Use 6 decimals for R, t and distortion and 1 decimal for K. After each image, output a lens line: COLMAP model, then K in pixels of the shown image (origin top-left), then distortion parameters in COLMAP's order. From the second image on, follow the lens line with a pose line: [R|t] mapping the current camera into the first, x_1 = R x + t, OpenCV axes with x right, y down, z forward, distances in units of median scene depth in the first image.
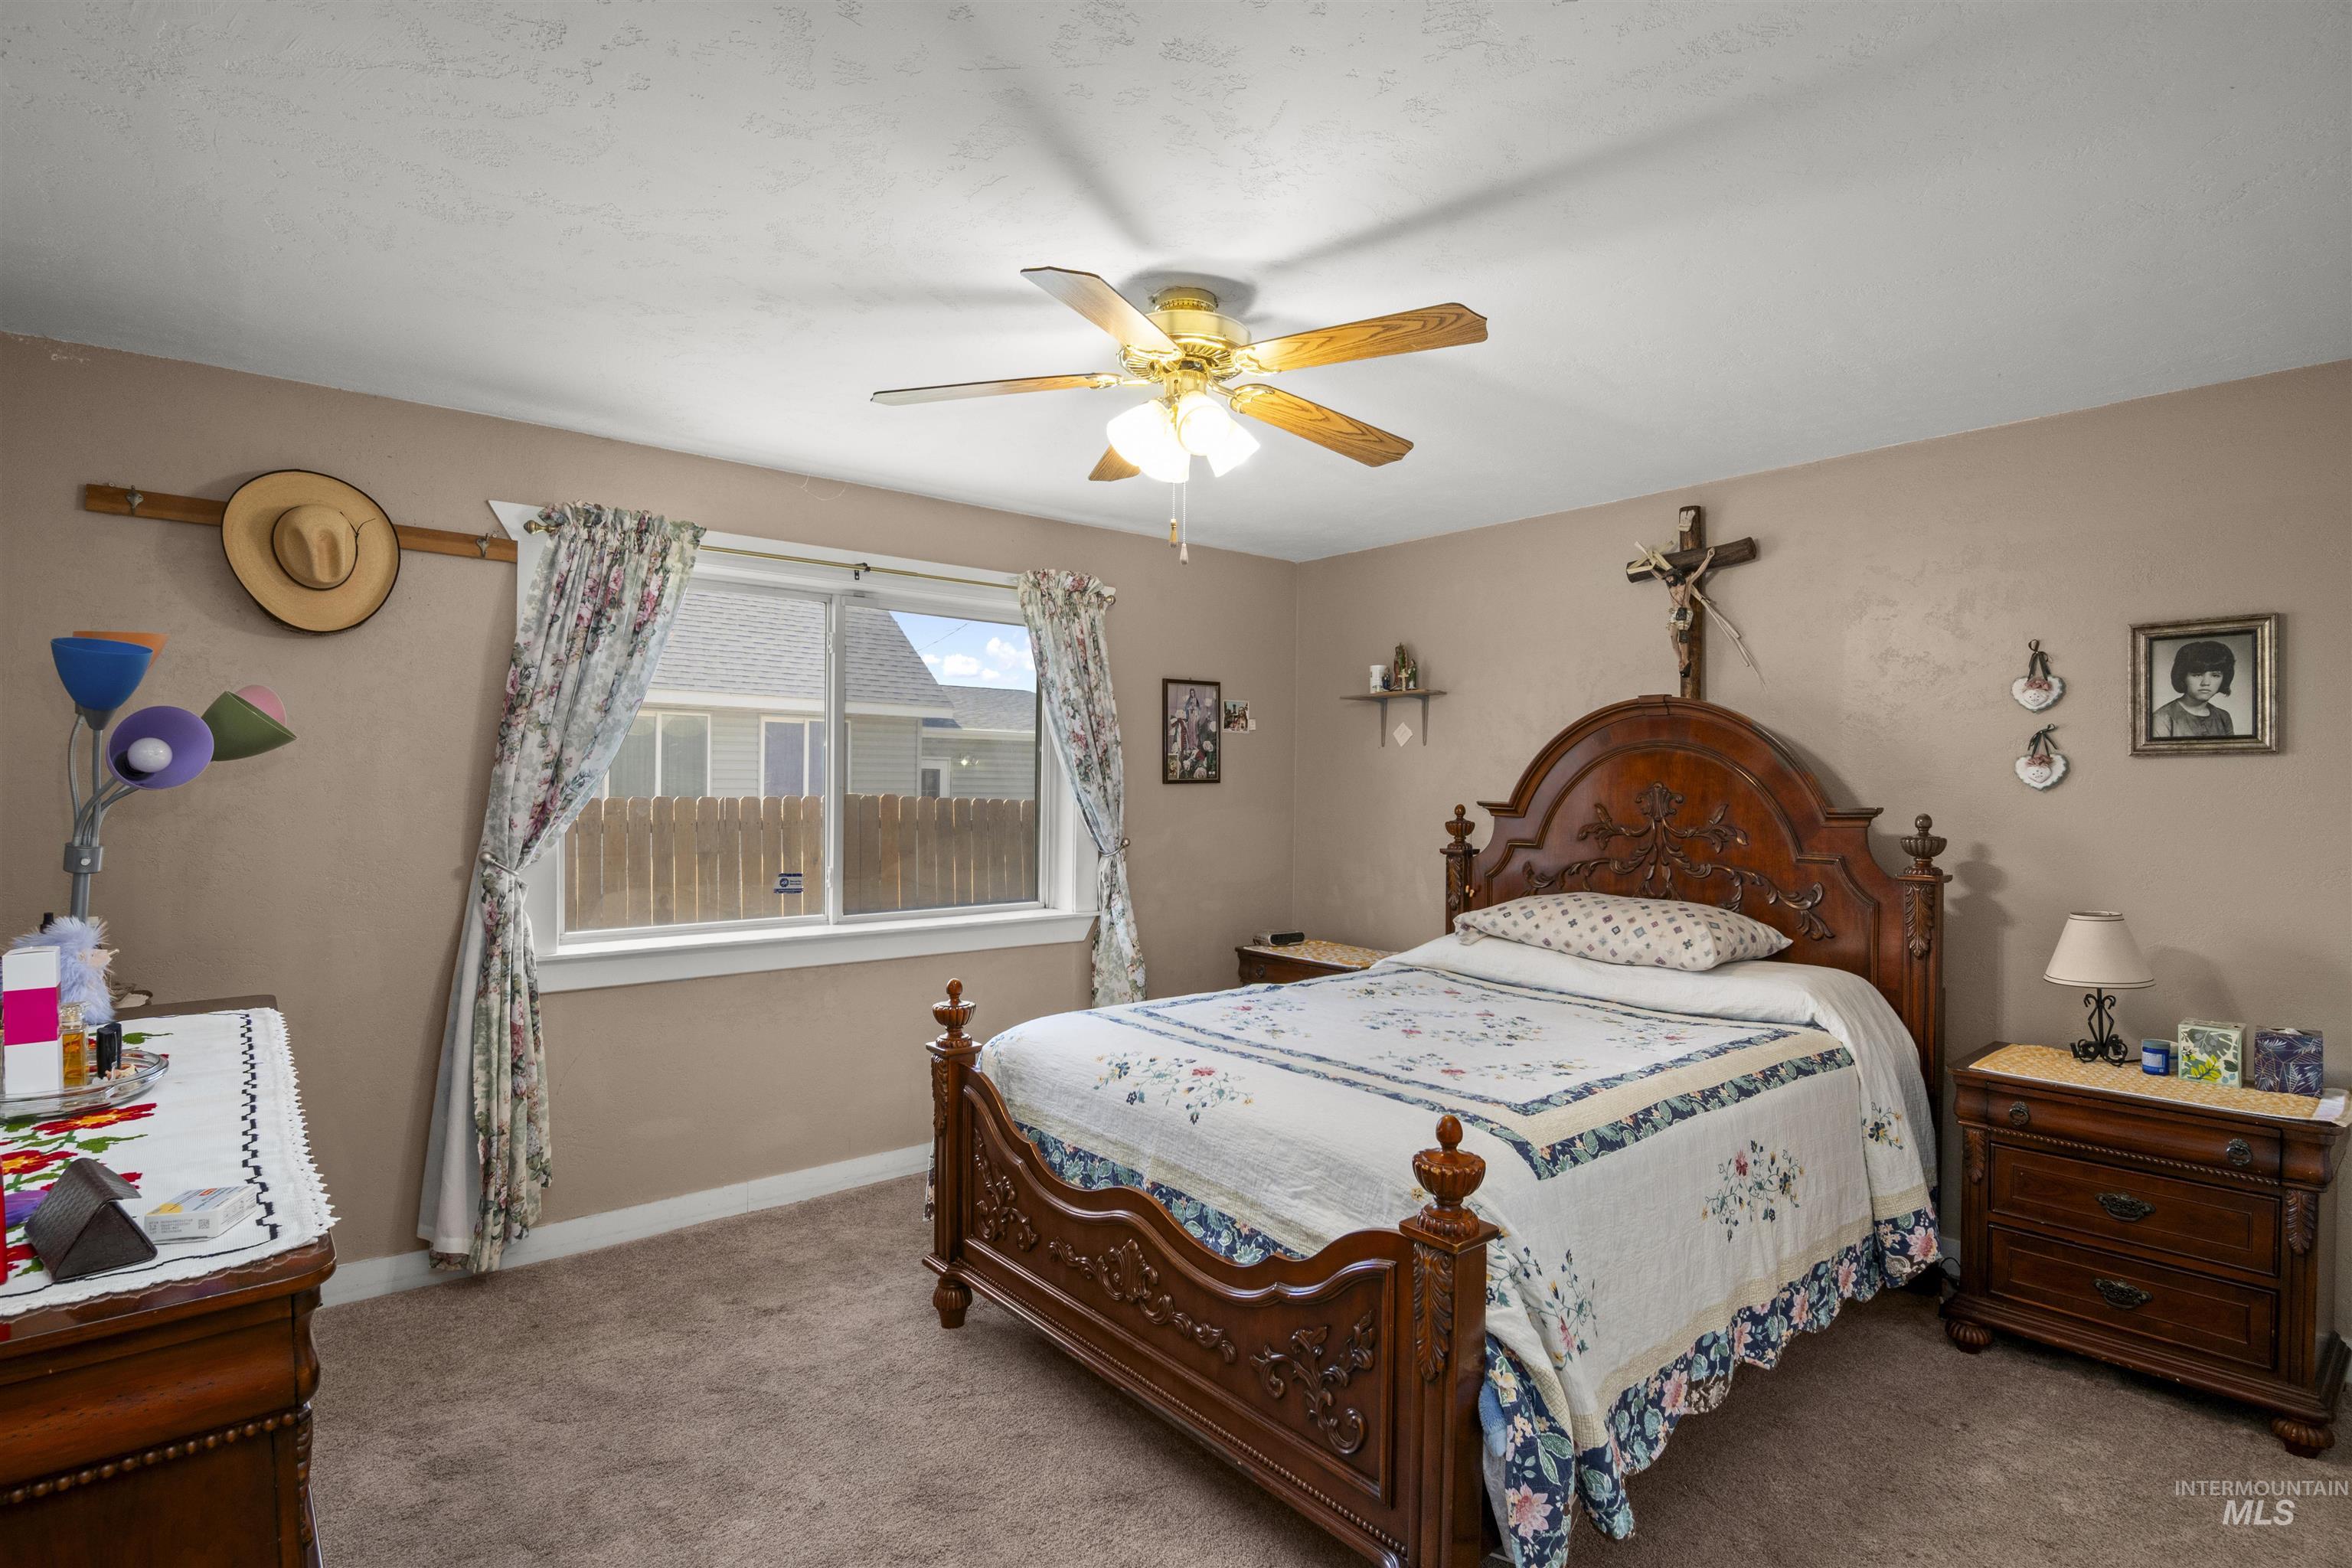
lens RADIAL K [[1175.8, 0, 1164.4], [0, 1175.8, 792.4], [0, 0, 1]] dist [-0.020101, -0.002208]
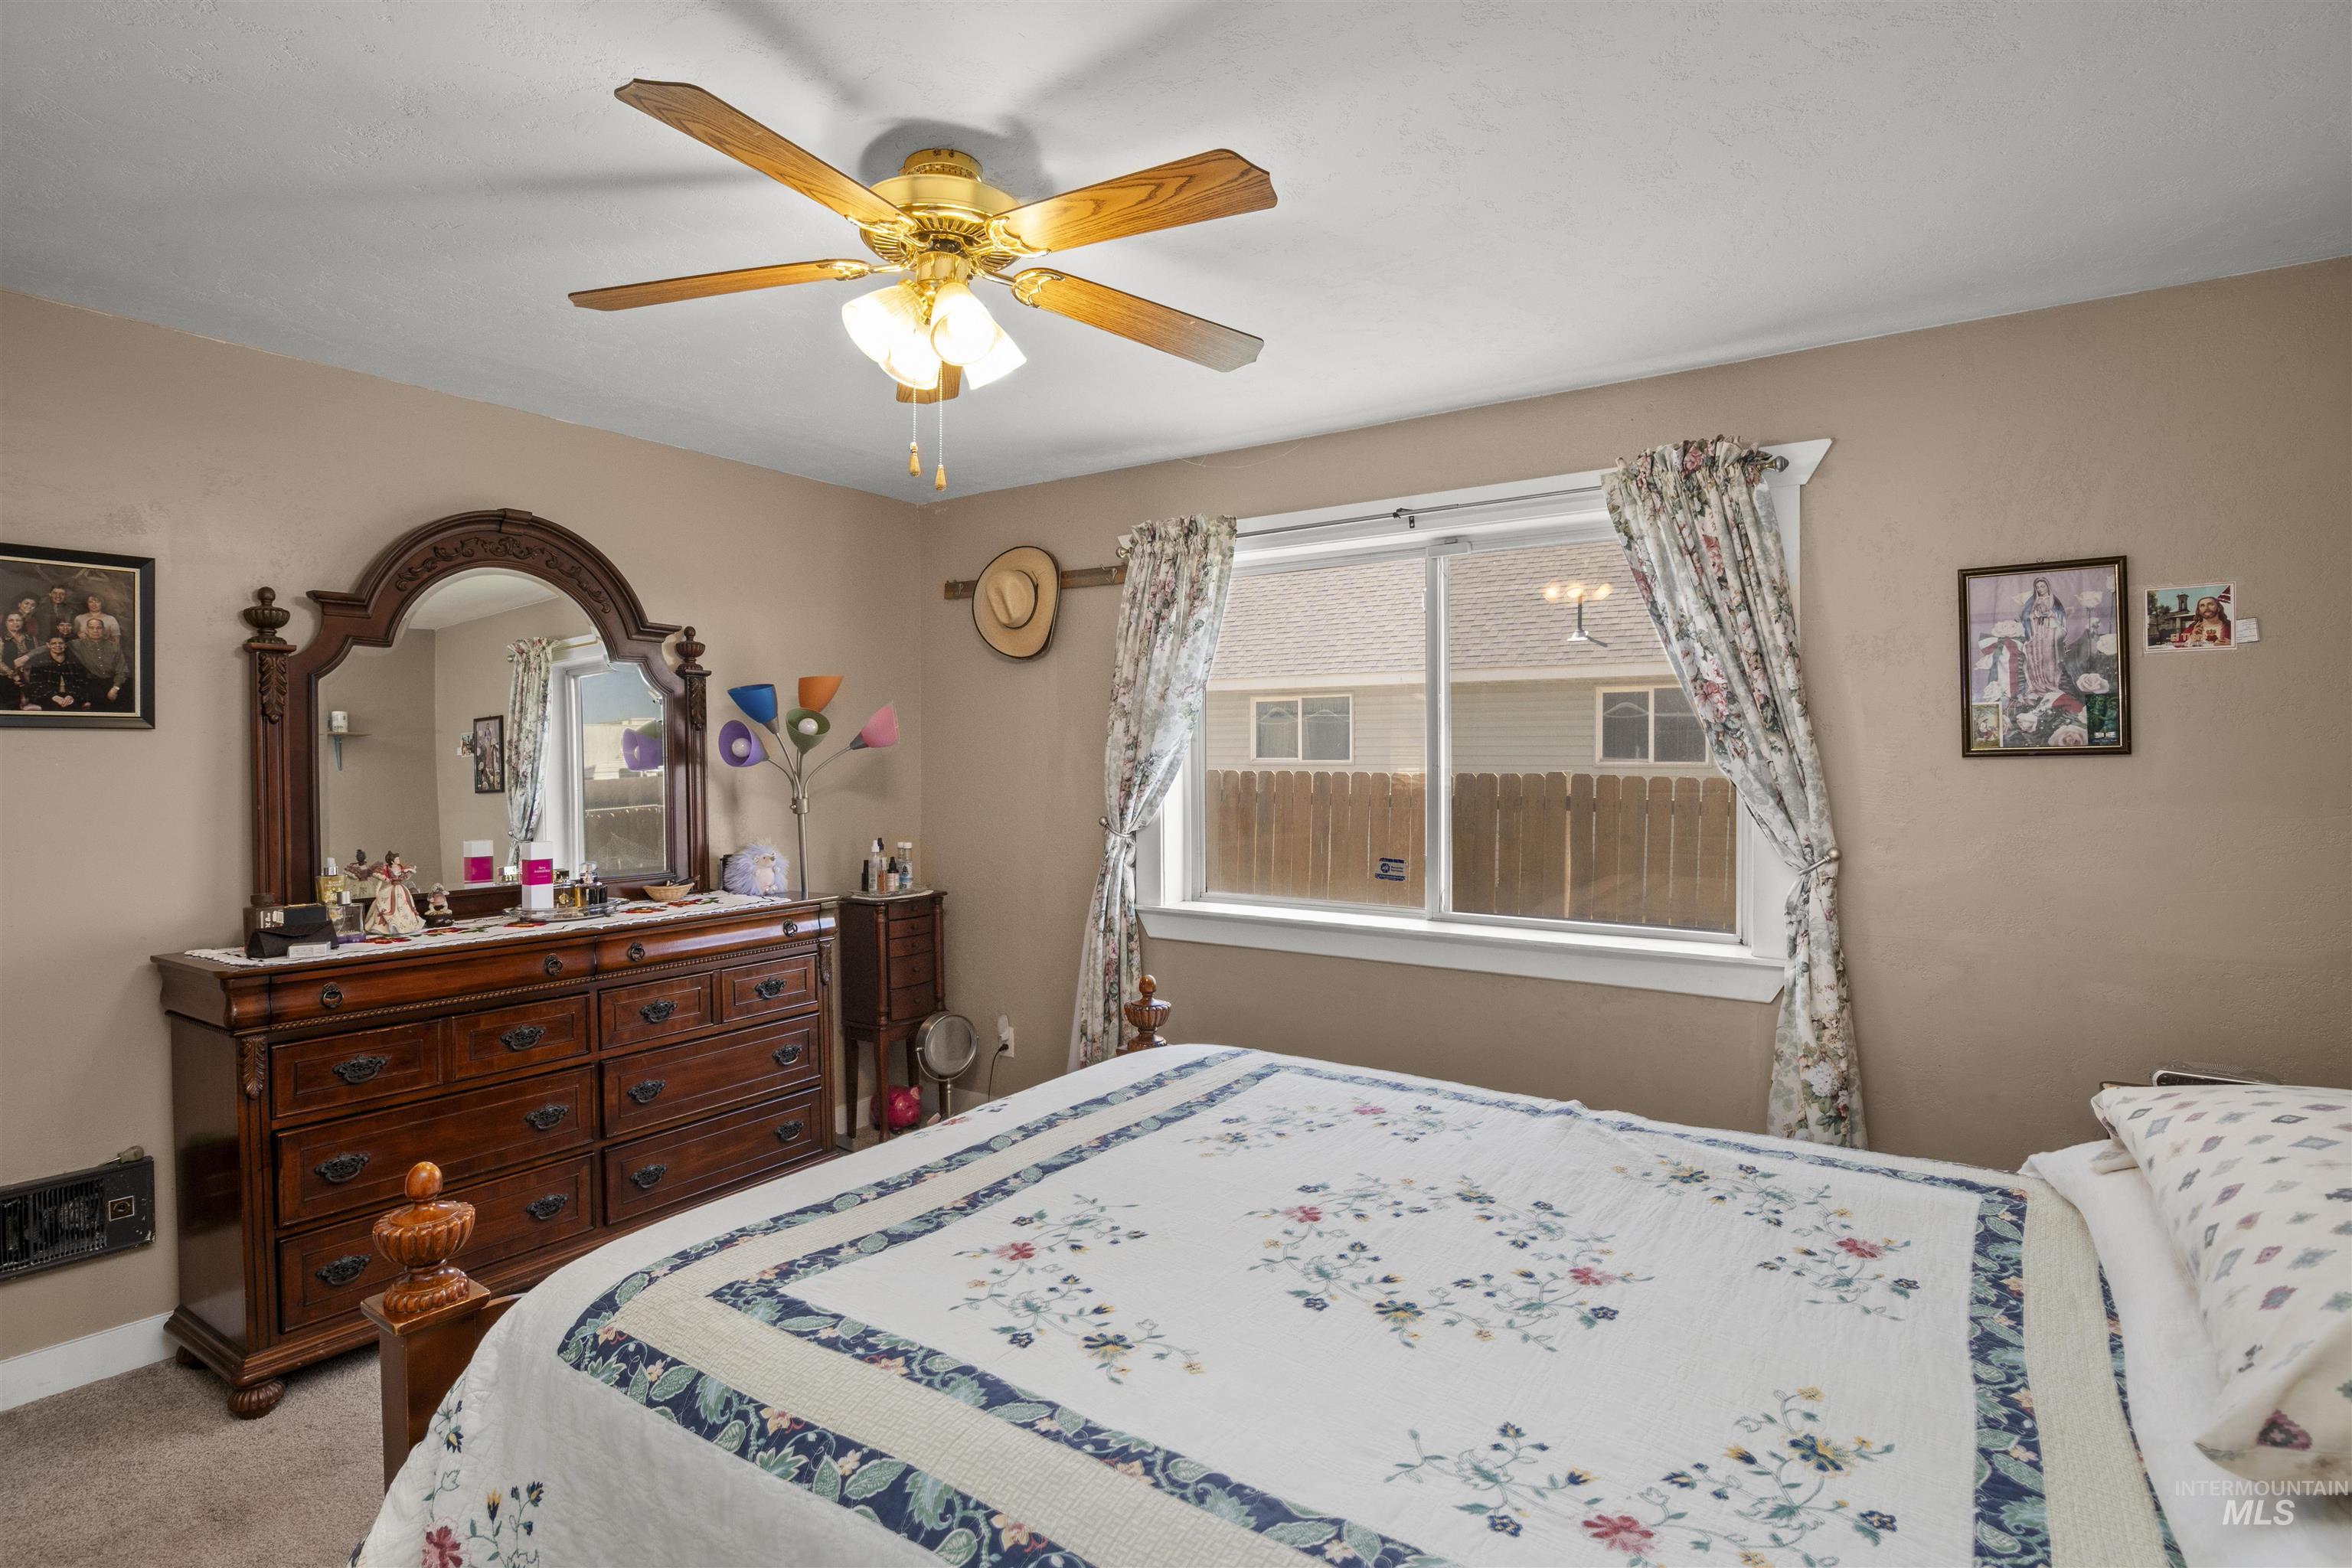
lens RADIAL K [[1175.8, 0, 1167.5], [0, 1175.8, 761.7], [0, 0, 1]] dist [-0.020101, -0.002208]
pose [[0.249224, -0.005742, -0.968429, 0.545930], [-0.004510, 0.999965, -0.007089, 0.000299], [0.968435, 0.006134, 0.249189, 0.611562]]
